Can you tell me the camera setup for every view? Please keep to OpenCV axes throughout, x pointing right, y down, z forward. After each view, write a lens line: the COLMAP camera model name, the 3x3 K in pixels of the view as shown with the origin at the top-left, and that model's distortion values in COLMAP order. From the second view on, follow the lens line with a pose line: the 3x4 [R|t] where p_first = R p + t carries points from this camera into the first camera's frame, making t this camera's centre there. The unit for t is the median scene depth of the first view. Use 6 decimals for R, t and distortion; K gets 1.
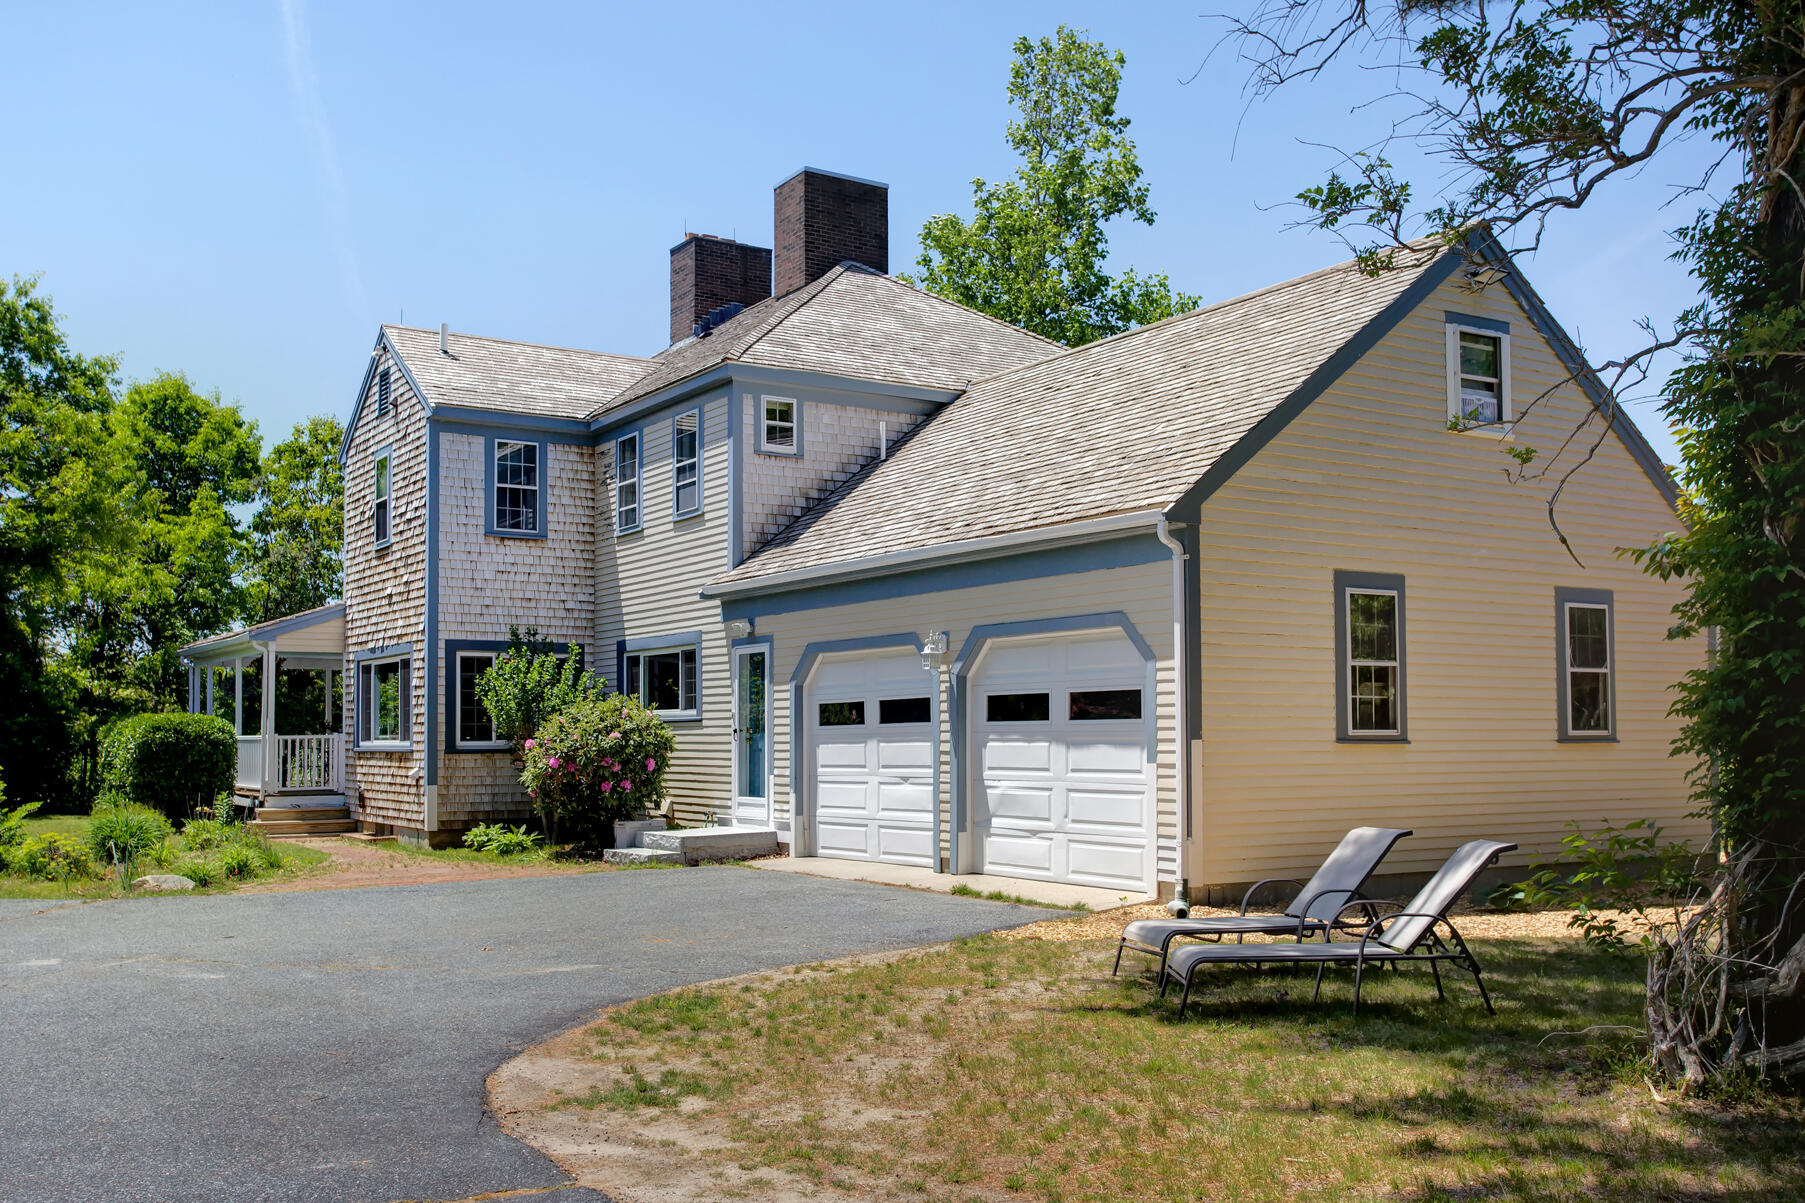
lens RADIAL K [[1738.2, 0, 894.7], [0, 1738.2, 666.9], [0, 0, 1]] dist [0.005682, 0.000000]
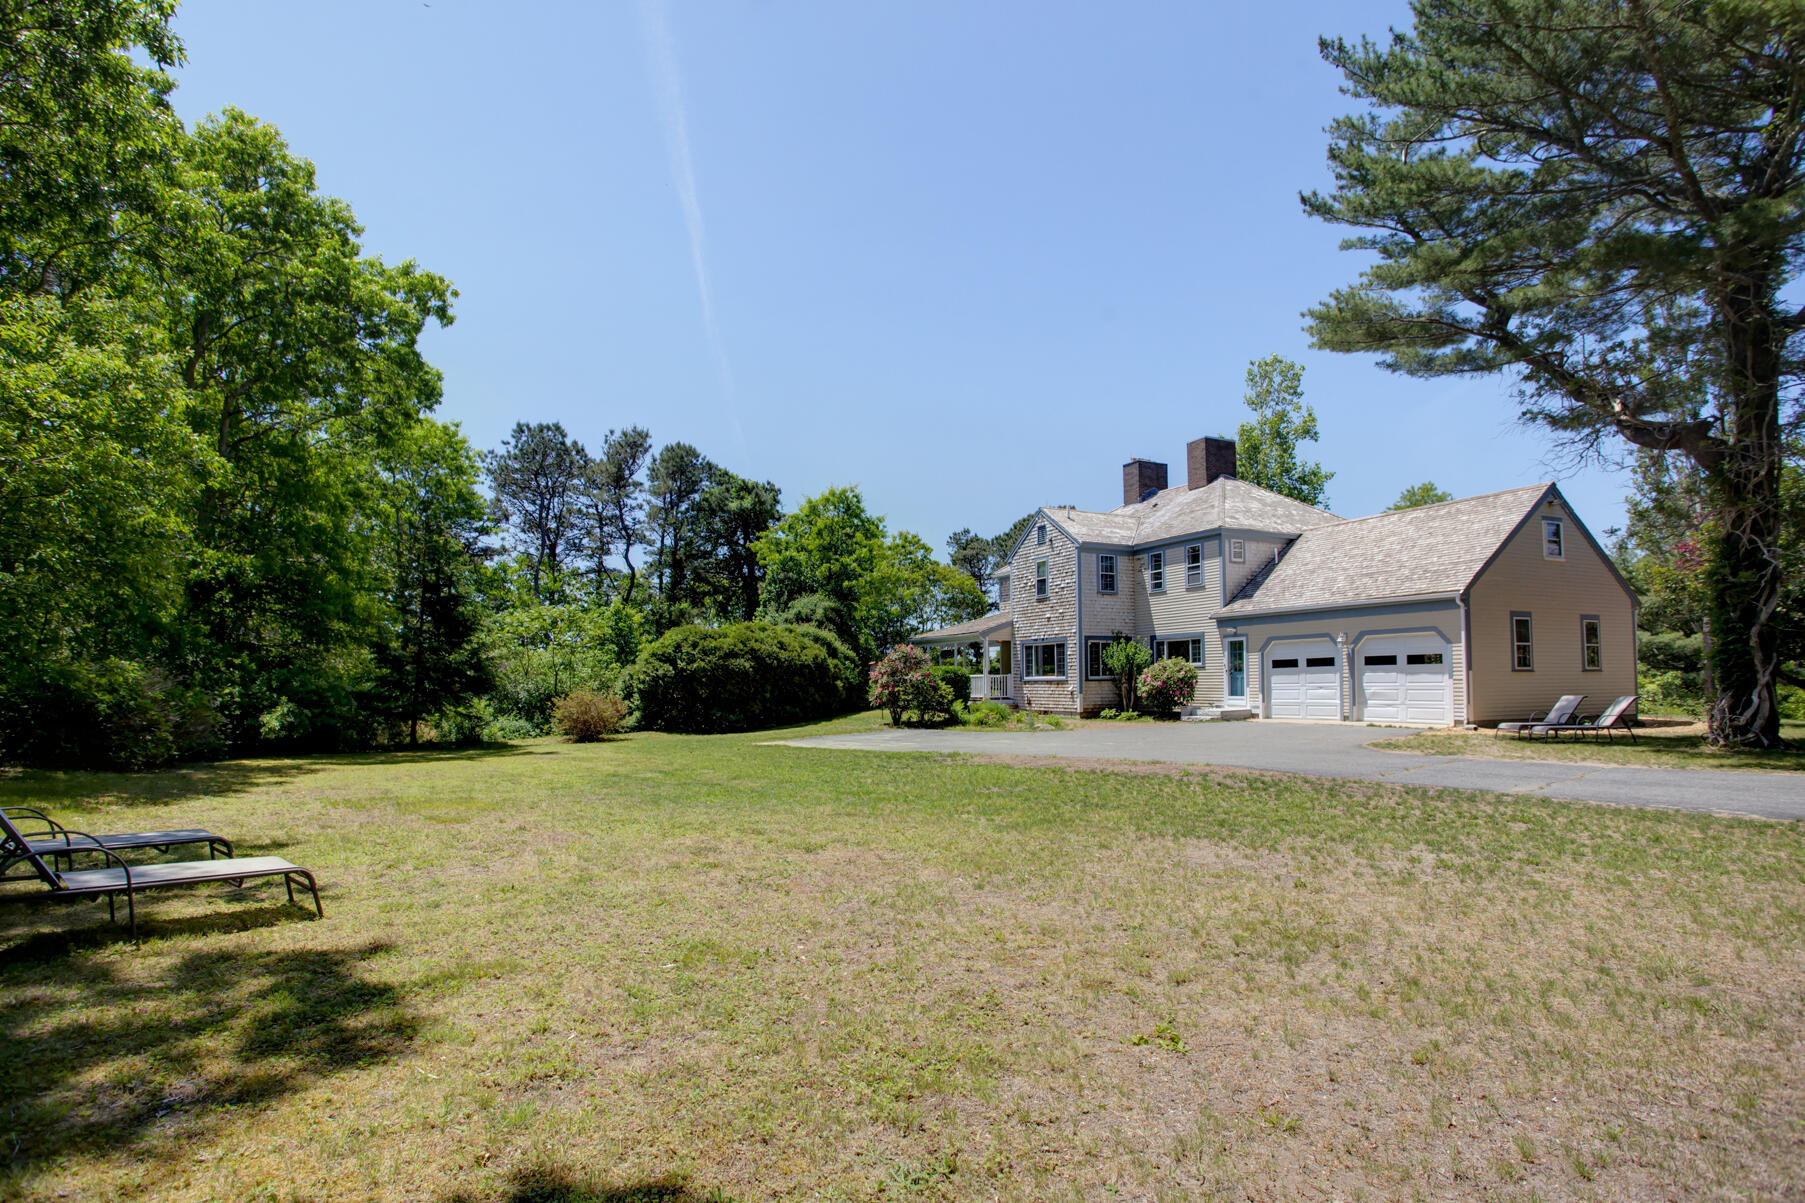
lens RADIAL K [[997.9, 0, 916.1], [0, 997.9, 657.6], [0, 0, 1]] dist [-0.026406, 0.000762]
pose [[0.996272, -0.008659, -0.085837, -0.375564], [0.010195, 0.999795, 0.017471, -0.011587], [0.085668, -0.018281, 0.996156, -0.452016]]
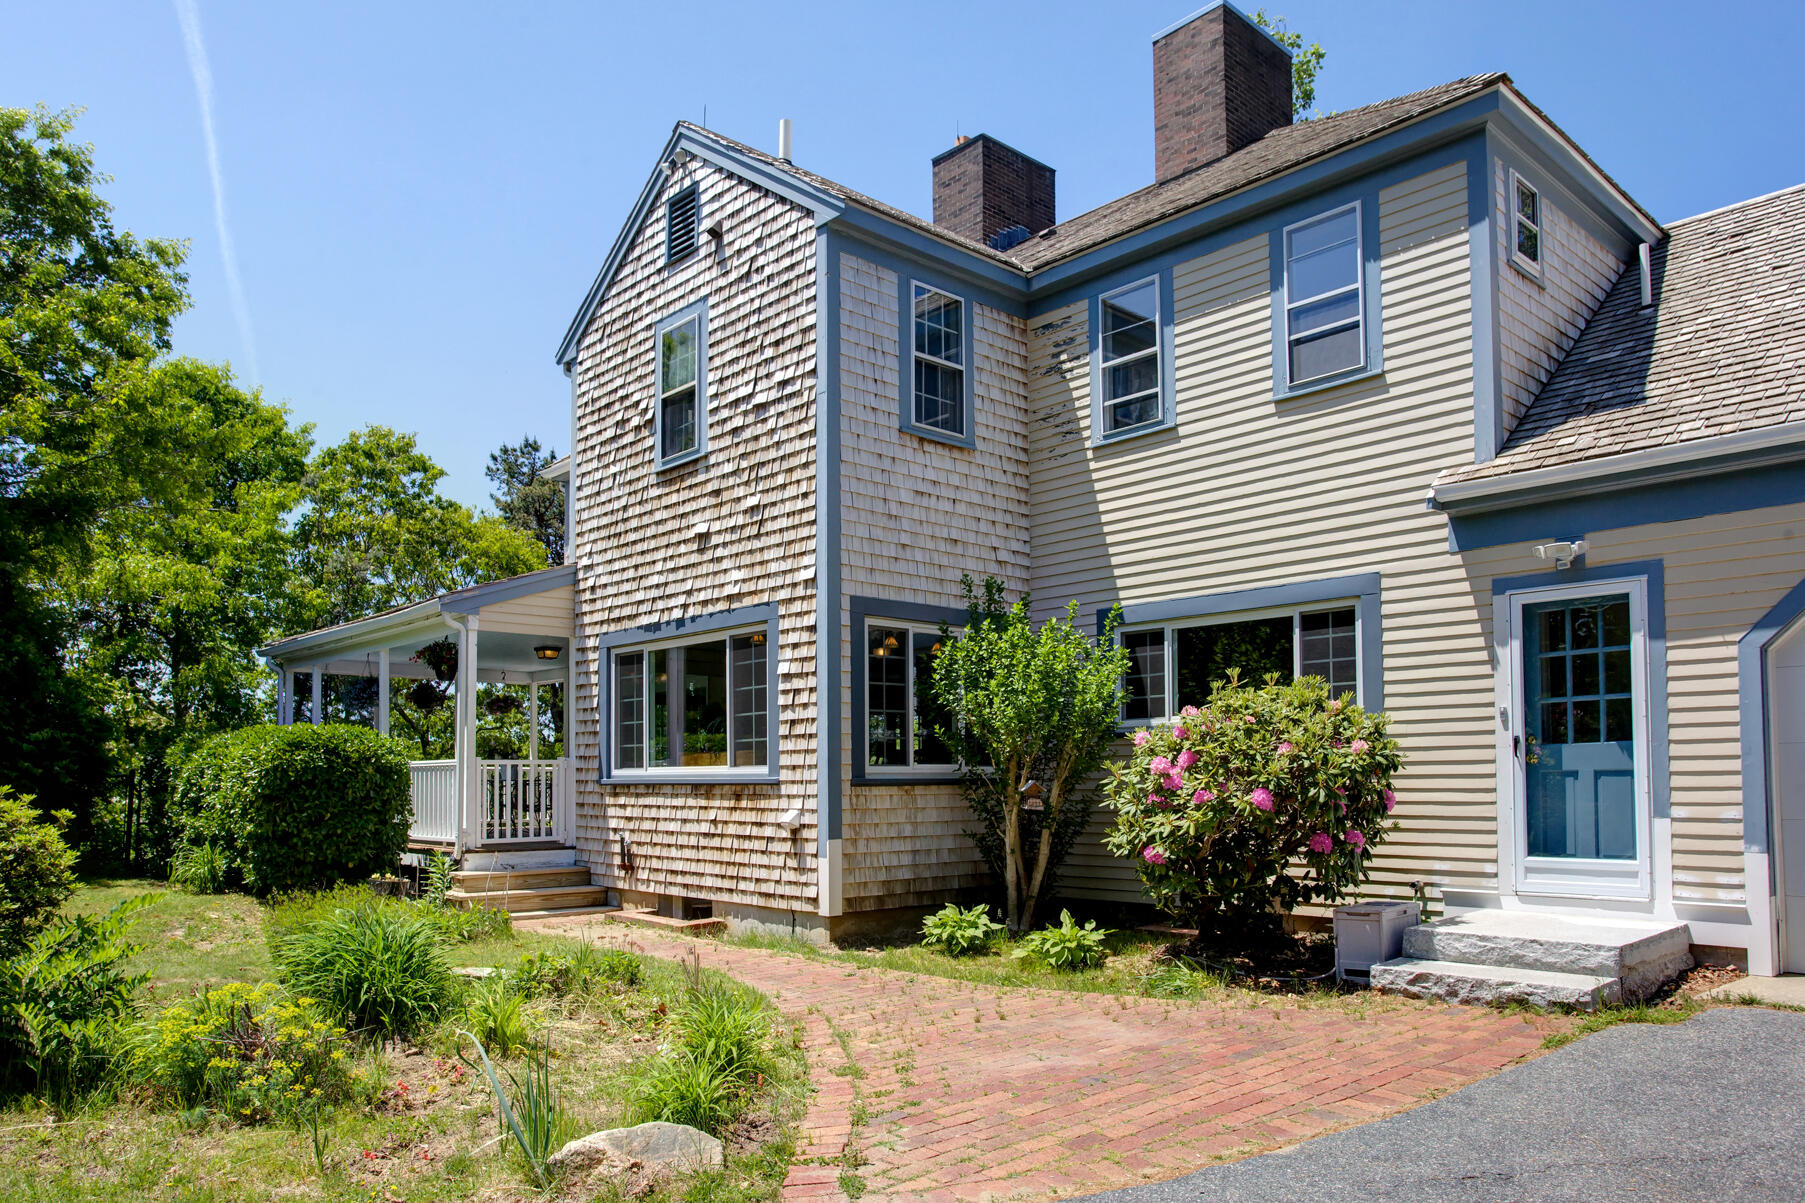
lens RADIAL K [[1218.5, 0, 901.9], [0, 1218.5, 744.0], [0, 0, 1]] dist [-0.030909, -0.001586]
pose [[0.981030, 0.004816, 0.193797, -0.320852], [-0.006731, 0.999935, 0.009222, 0.031434], [-0.193740, -0.010352, 0.980998, 0.581736]]
